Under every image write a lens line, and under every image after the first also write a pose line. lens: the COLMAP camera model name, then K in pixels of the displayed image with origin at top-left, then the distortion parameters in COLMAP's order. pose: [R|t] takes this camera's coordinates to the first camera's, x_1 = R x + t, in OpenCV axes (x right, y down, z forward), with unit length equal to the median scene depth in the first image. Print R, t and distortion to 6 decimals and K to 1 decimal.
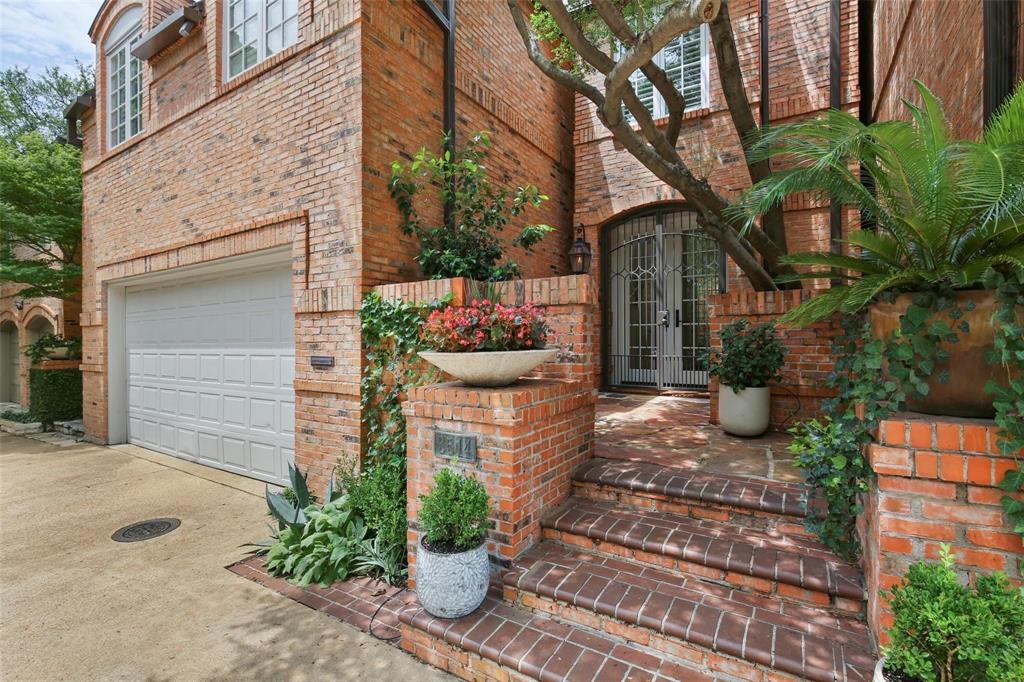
lens RADIAL K [[461.9, 0, 514.9], [0, 461.9, 341.6], [0, 0, 1]] dist [-0.001142, 0.000206]
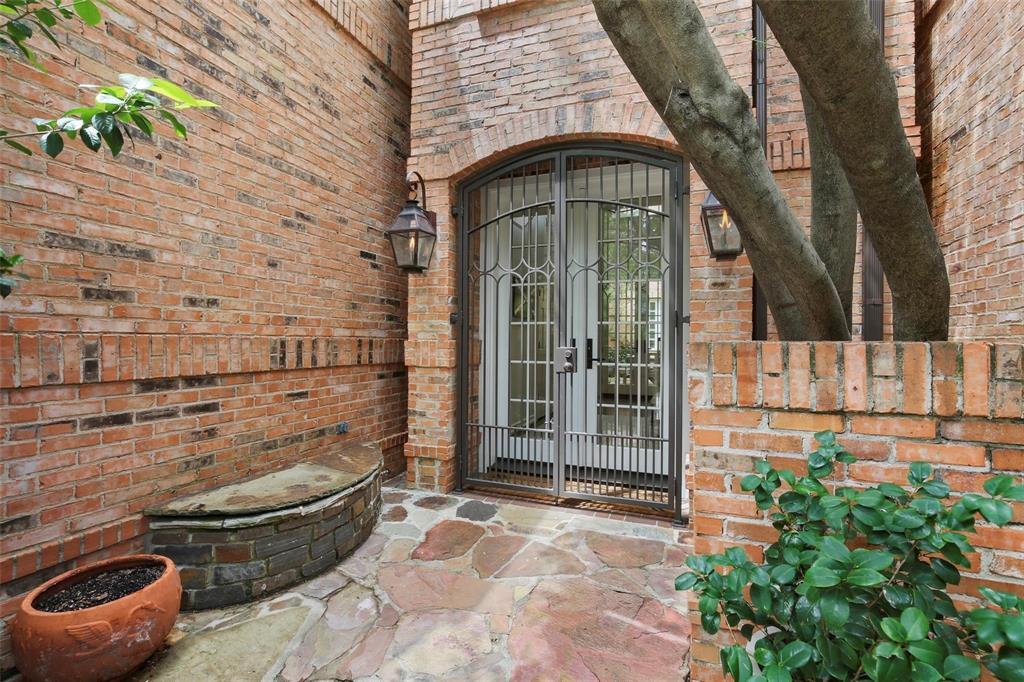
lens RADIAL K [[461.9, 0, 510.4], [0, 461.9, 338.9], [0, 0, 1]] dist [-0.001142, 0.000206]
pose [[0.982163, 0.009454, 0.187795, 0.148522], [-0.009313, 0.999955, -0.001636, -0.067977], [-0.187802, -0.000142, 0.982207, 0.459822]]
